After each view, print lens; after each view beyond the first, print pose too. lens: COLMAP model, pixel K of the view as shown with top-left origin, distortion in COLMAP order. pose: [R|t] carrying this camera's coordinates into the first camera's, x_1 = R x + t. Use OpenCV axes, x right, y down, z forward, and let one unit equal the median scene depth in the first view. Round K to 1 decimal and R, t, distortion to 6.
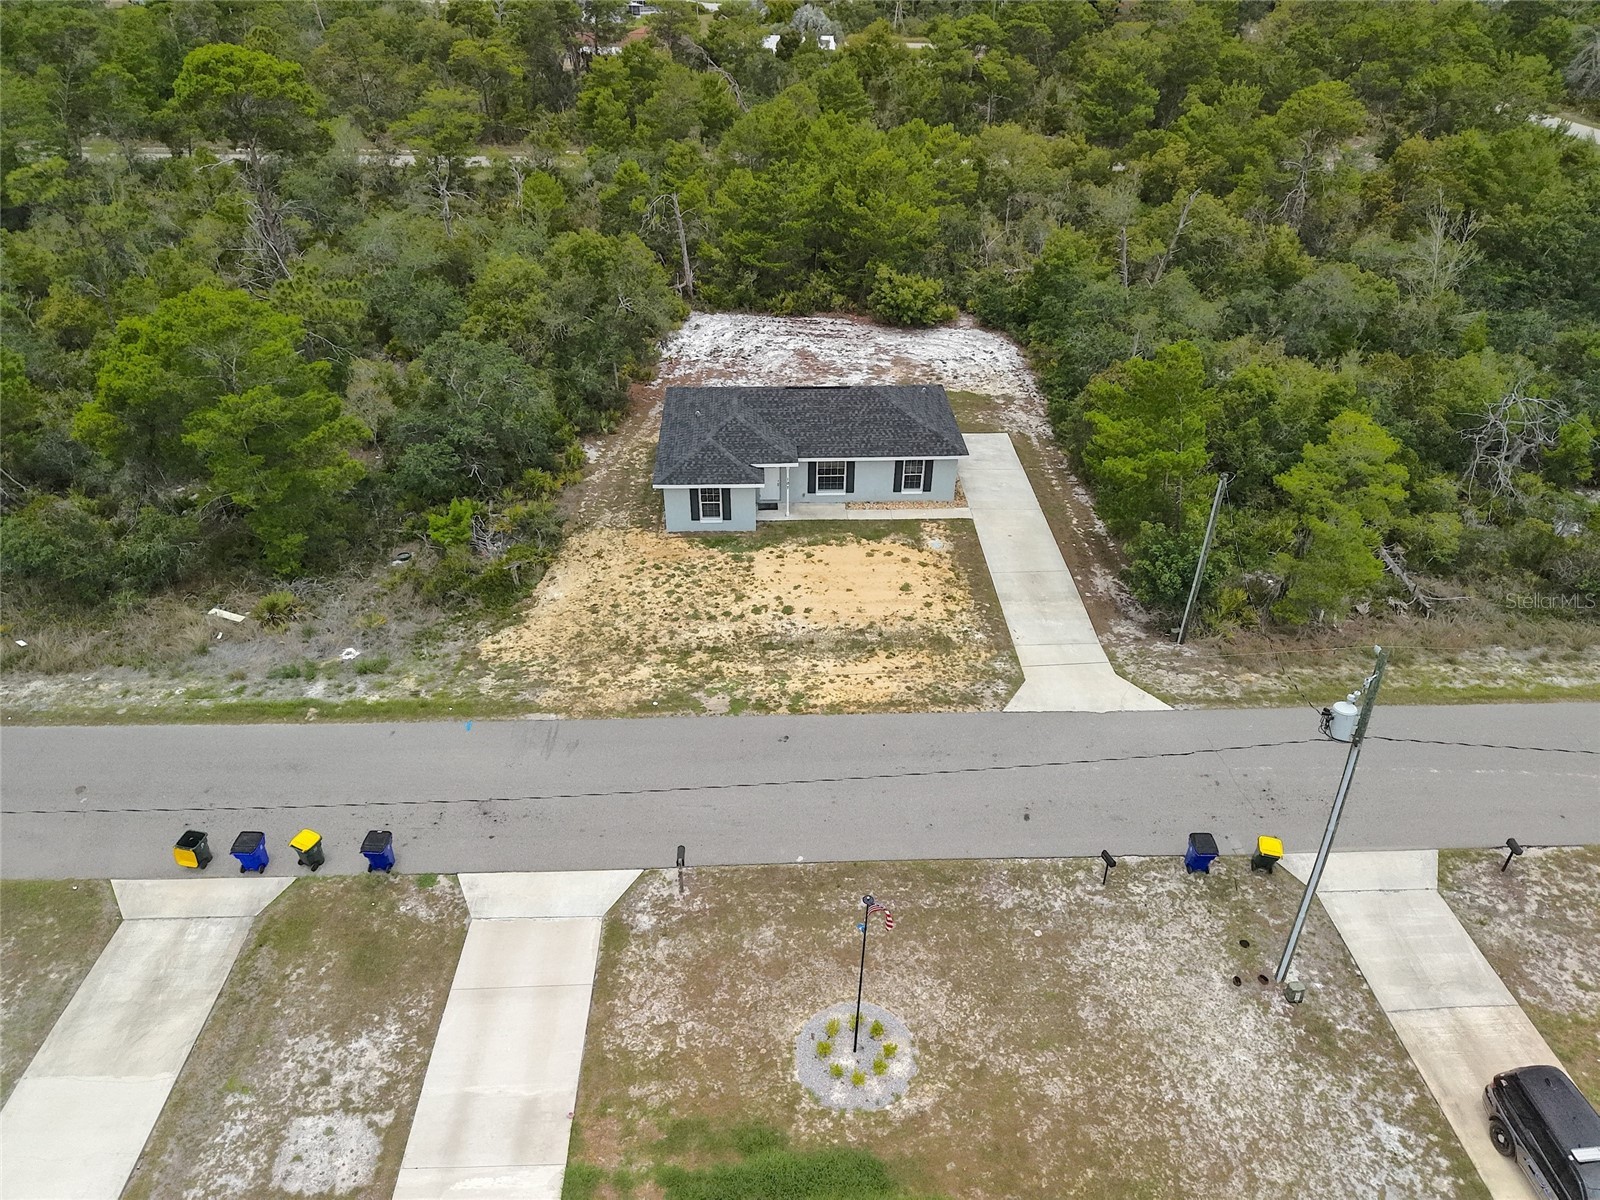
lens RADIAL K [[1084.6, 0, 813.0], [0, 1084.6, 569.9], [0, 0, 1]] dist [0.165827, -0.147980]
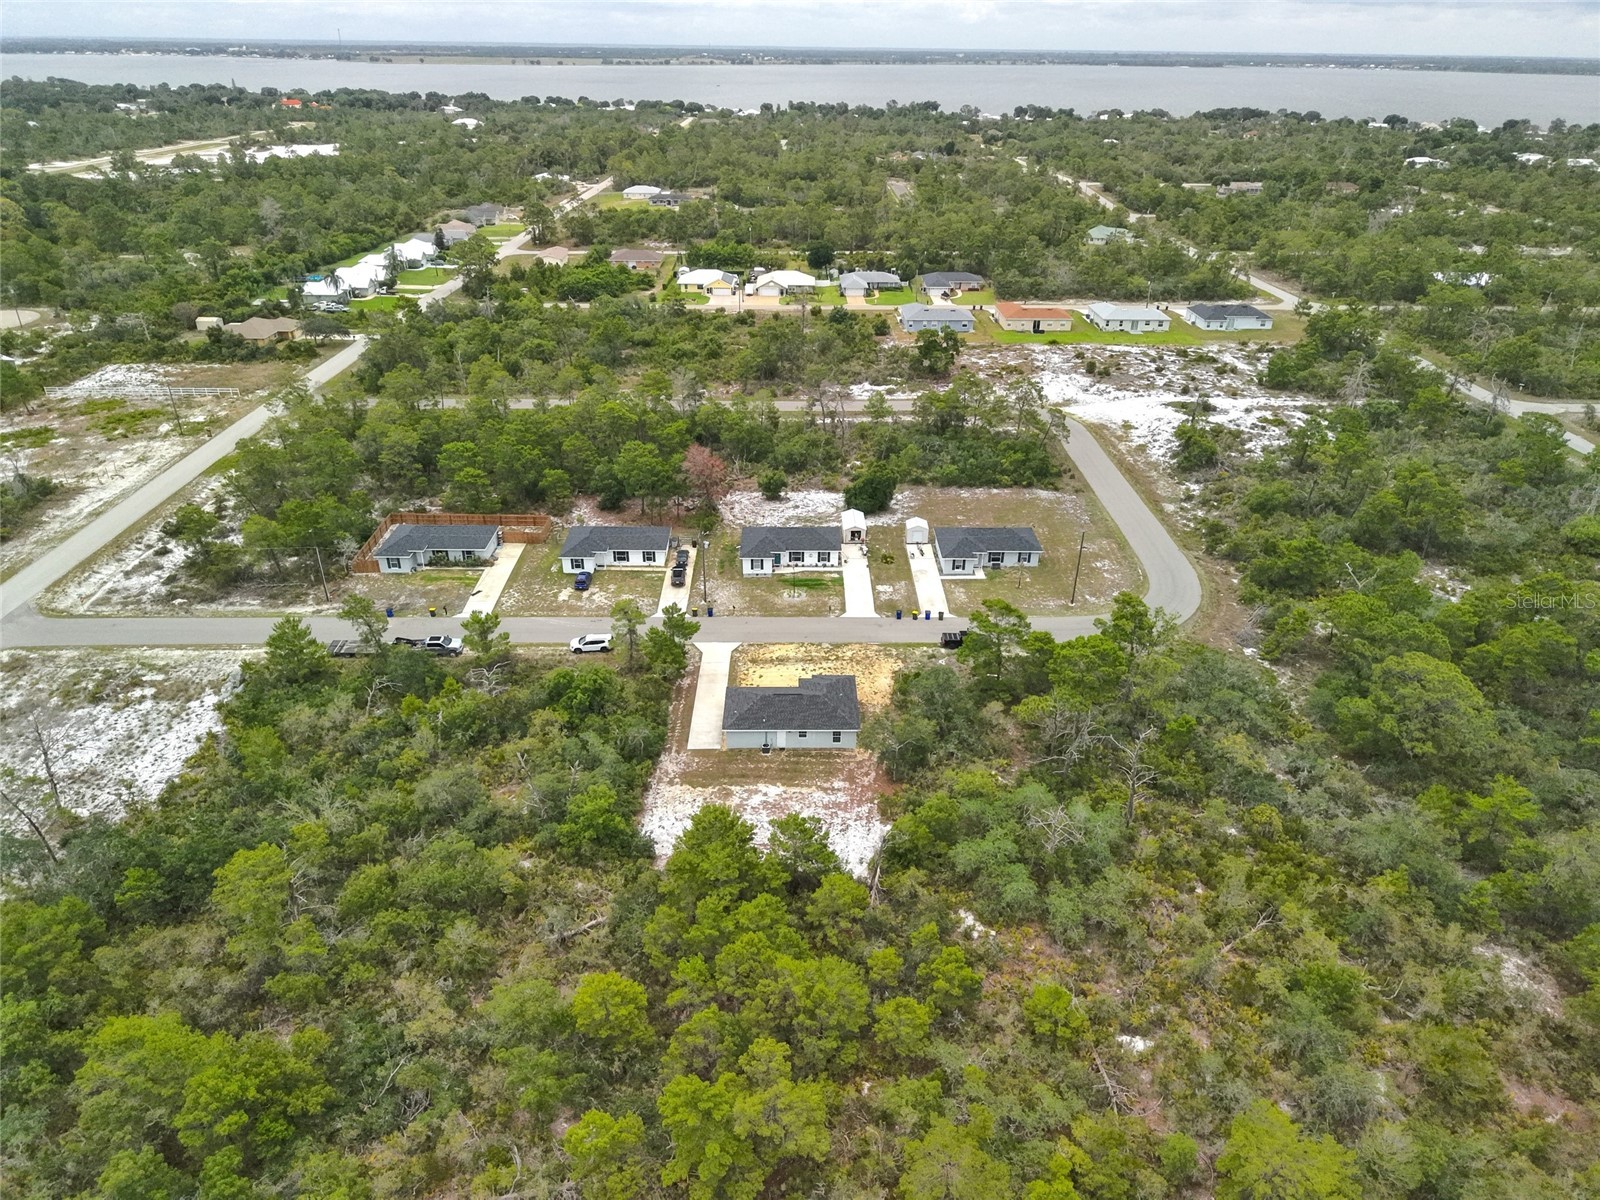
lens RADIAL K [[1052.0, 0, 811.1], [0, 1052.0, 615.0], [0, 0, 1]] dist [0.096205, -0.199202]
pose [[-0.998939, -0.041982, 0.018946, -0.090557], [-0.003992, 0.488705, 0.872440, -2.500386], [-0.045886, 0.871439, -0.488354, 2.257949]]
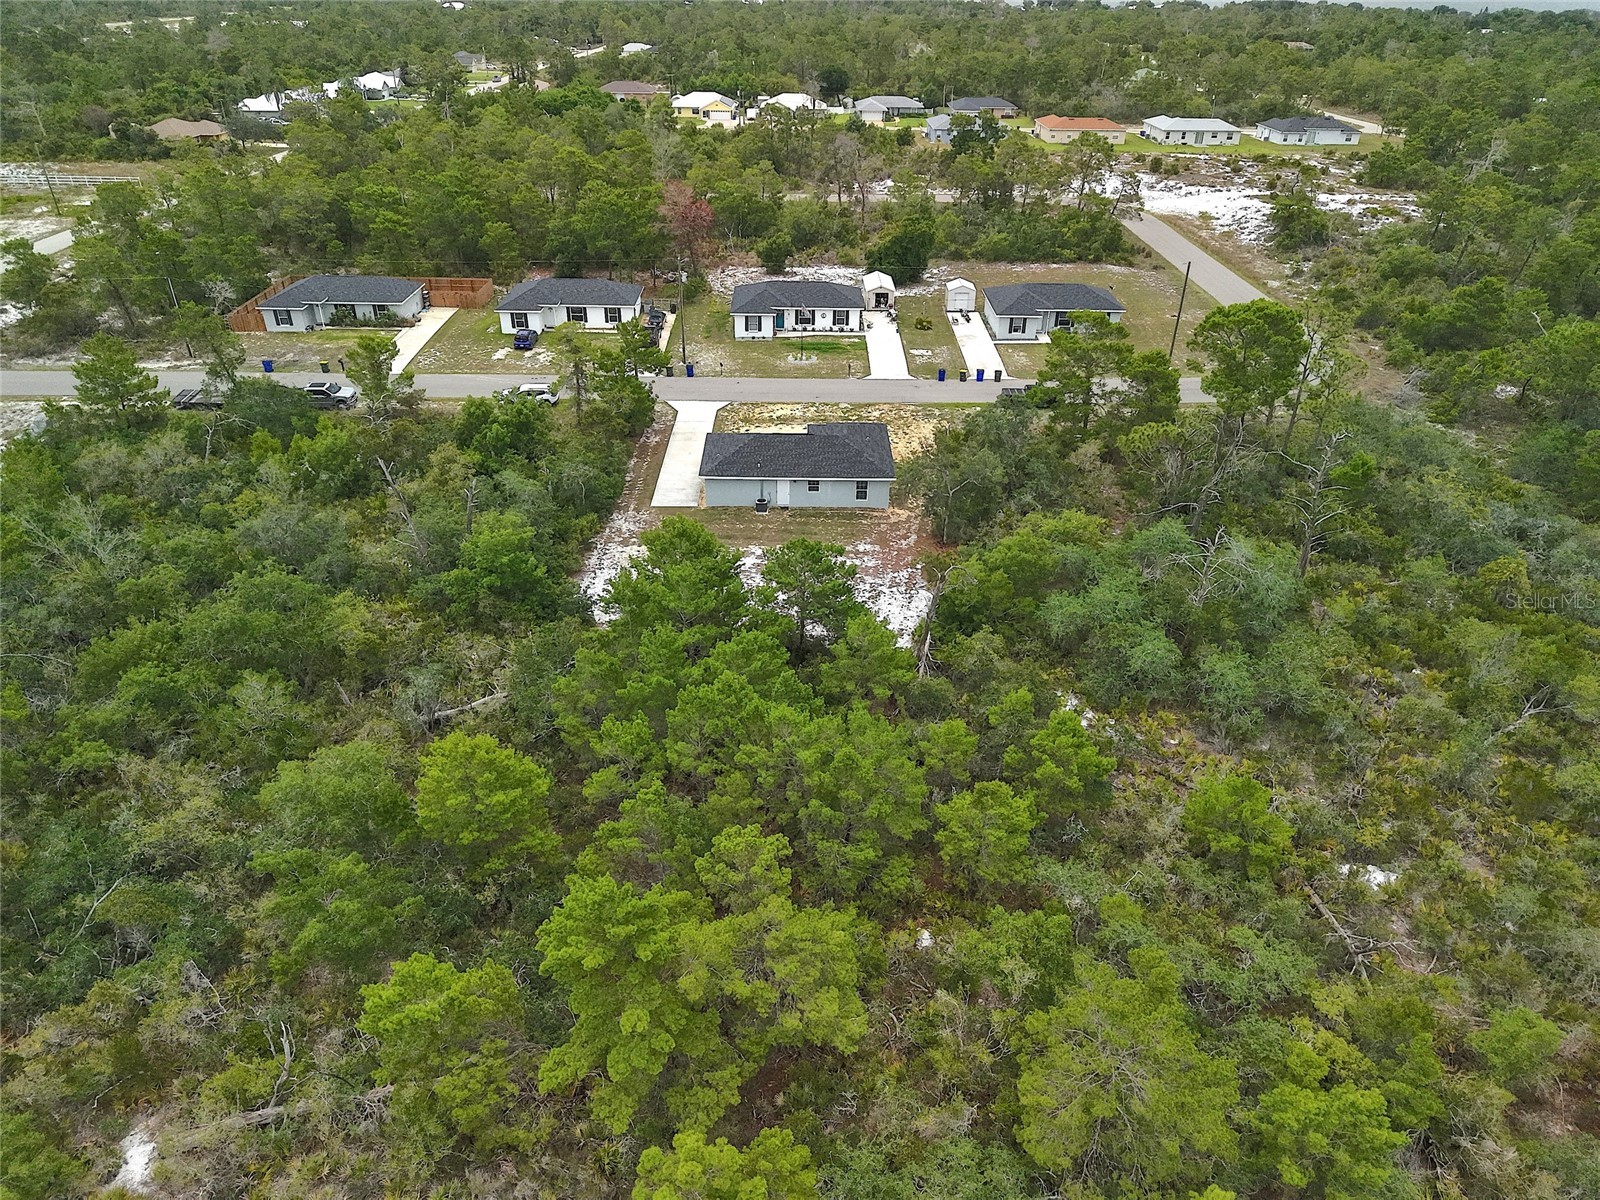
lens RADIAL K [[1065.4, 0, 812.1], [0, 1065.4, 600.4], [0, 0, 1]] dist [0.048427, -0.065552]
pose [[-0.998564, -0.048999, 0.021641, -0.080749], [-0.002696, 0.449475, 0.893289, -1.690928], [-0.053498, 0.891948, -0.448962, 2.256012]]
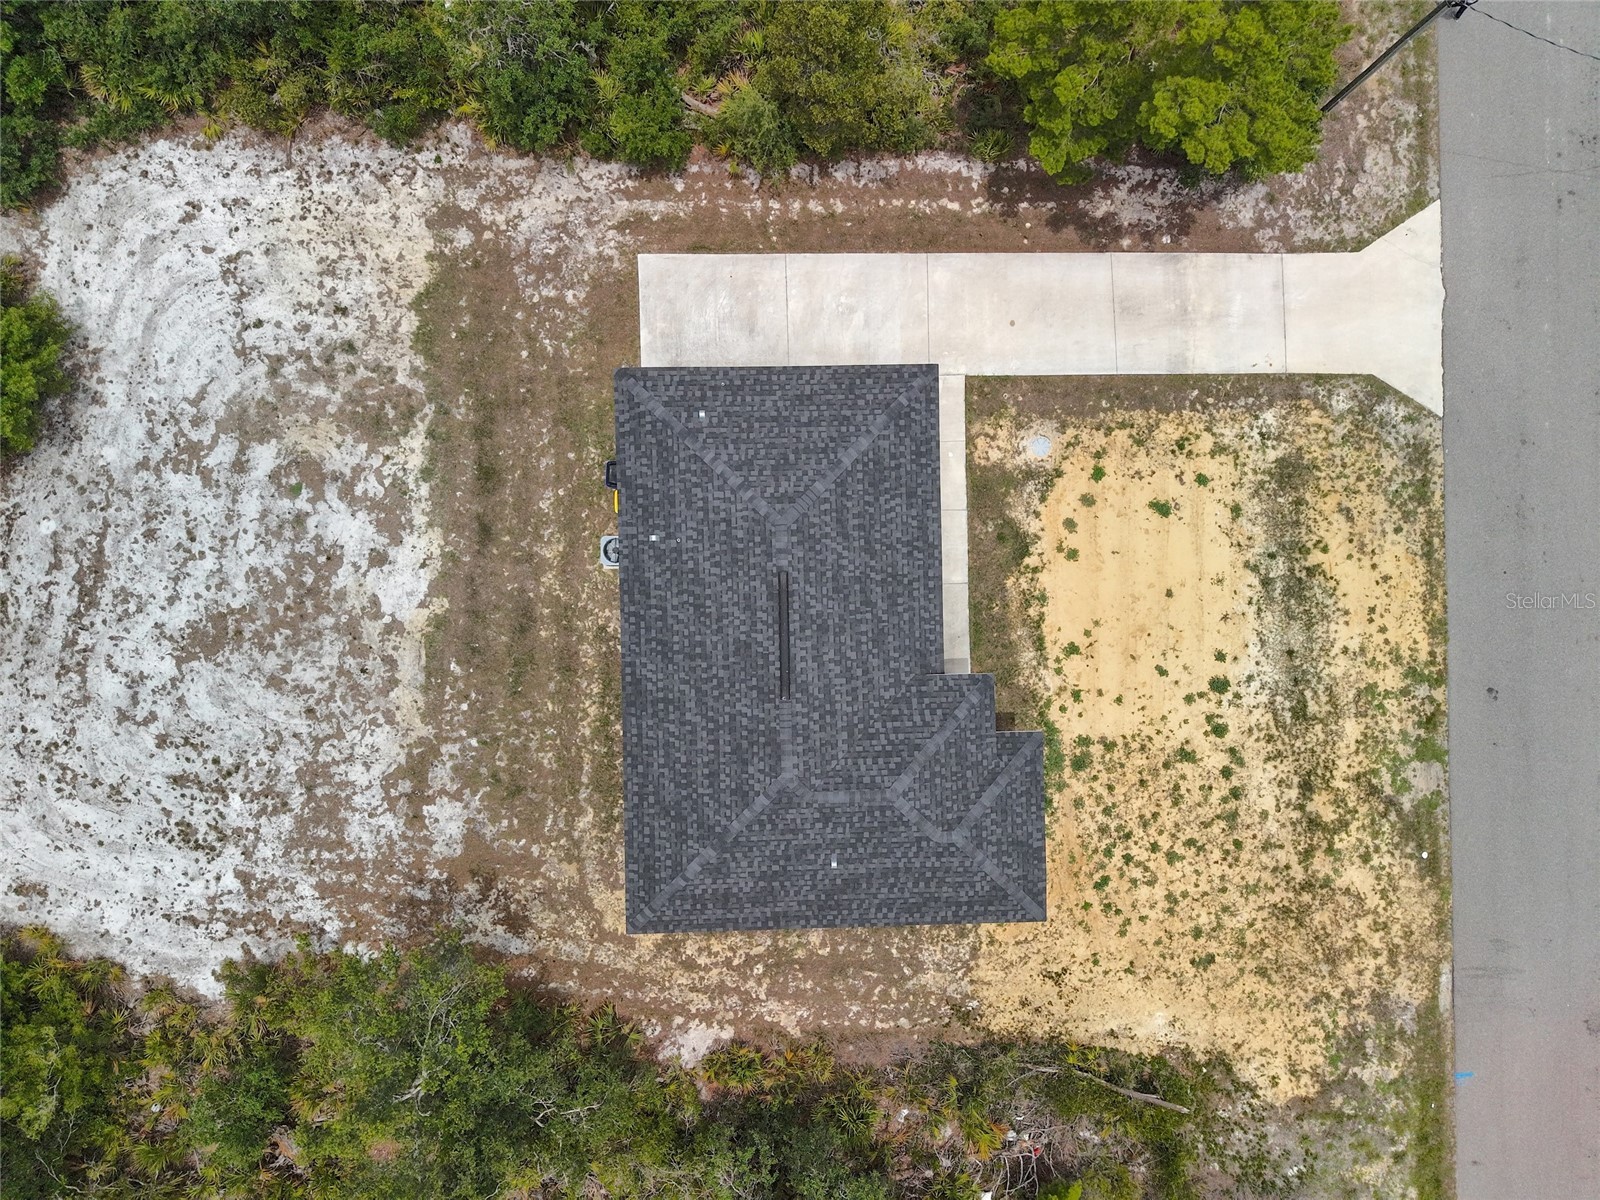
lens RADIAL K [[1099.9, 0, 800.0], [0, 1099.9, 600.0], [0, 0, 1]] dist [0.010389, 0.000849]
pose [[0.033751, -0.999248, -0.019099, 0.035925], [0.508944, 0.000738, 0.860799, -0.709495], [-0.860137, -0.038773, 0.508586, 0.880608]]
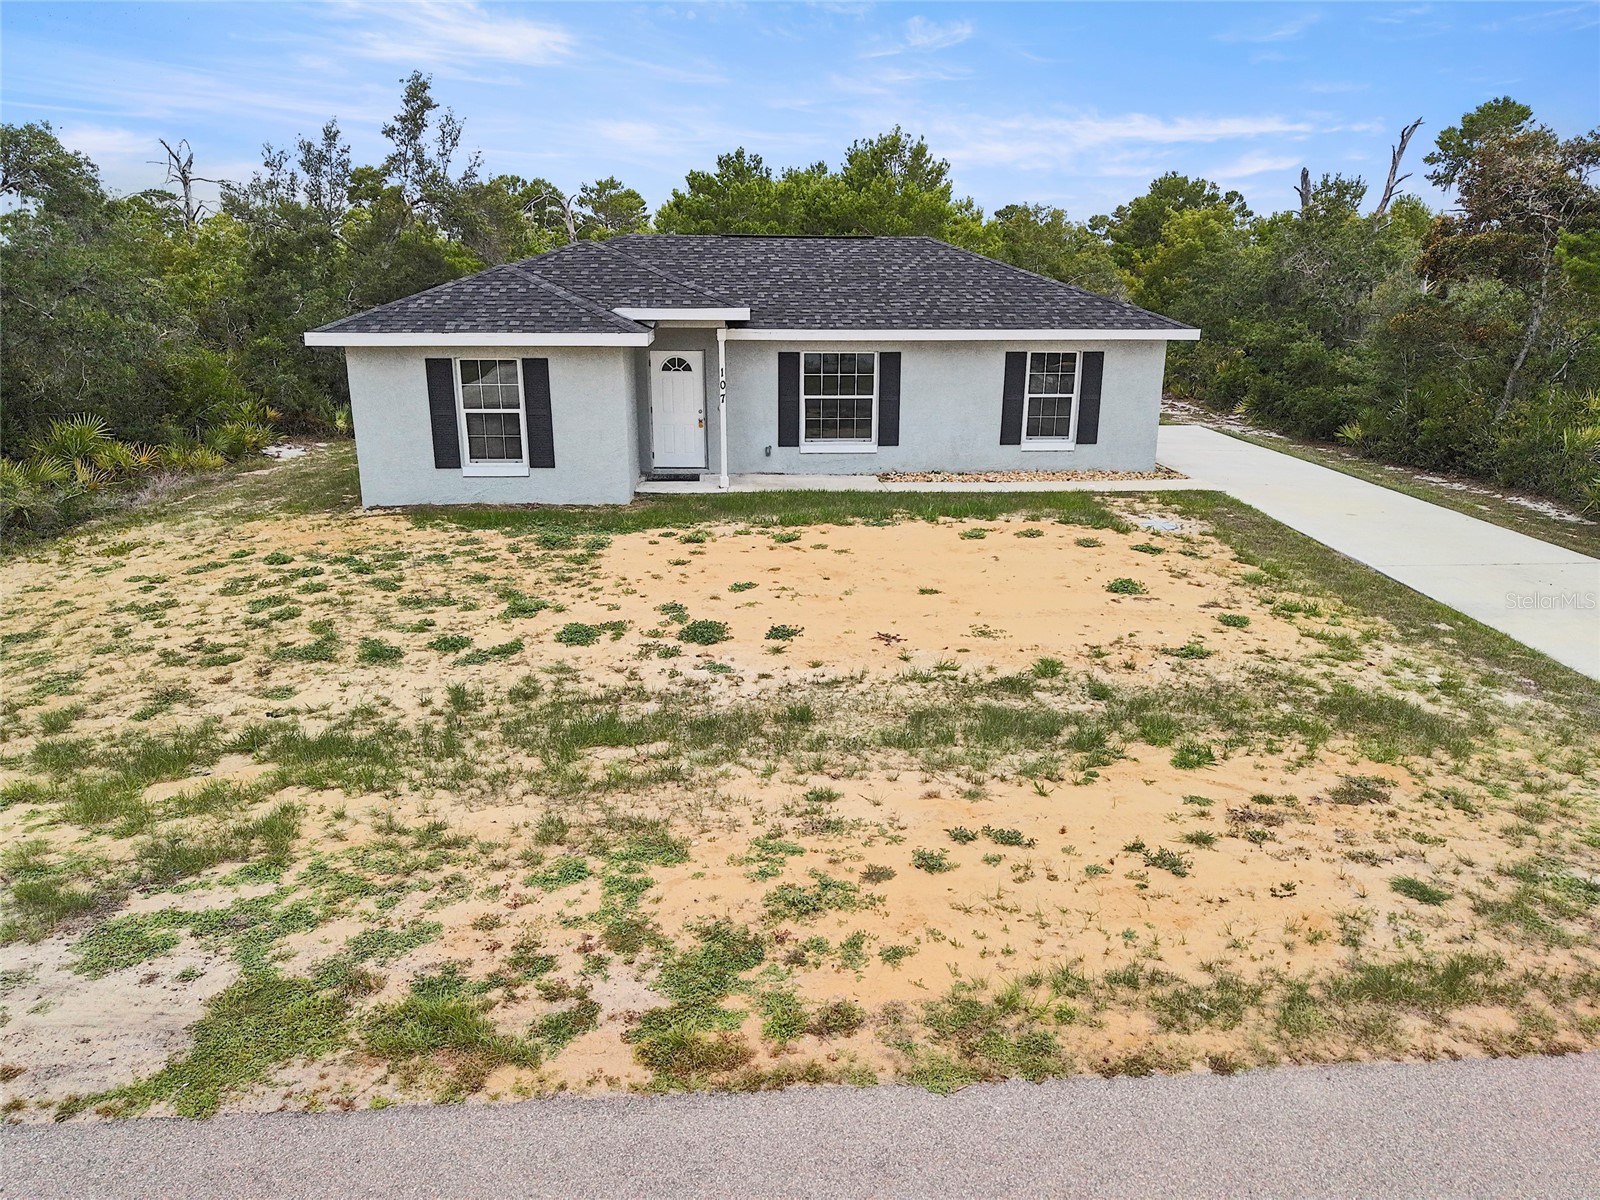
lens RADIAL K [[1065.4, 0, 812.1], [0, 1065.4, 600.4], [0, 0, 1]] dist [0.048427, -0.065552]
pose [[0.999549, -0.016692, 0.024983, -0.003868], [0.023004, 0.960032, -0.278945, 0.100130], [-0.019329, 0.279394, 0.959982, 0.764477]]
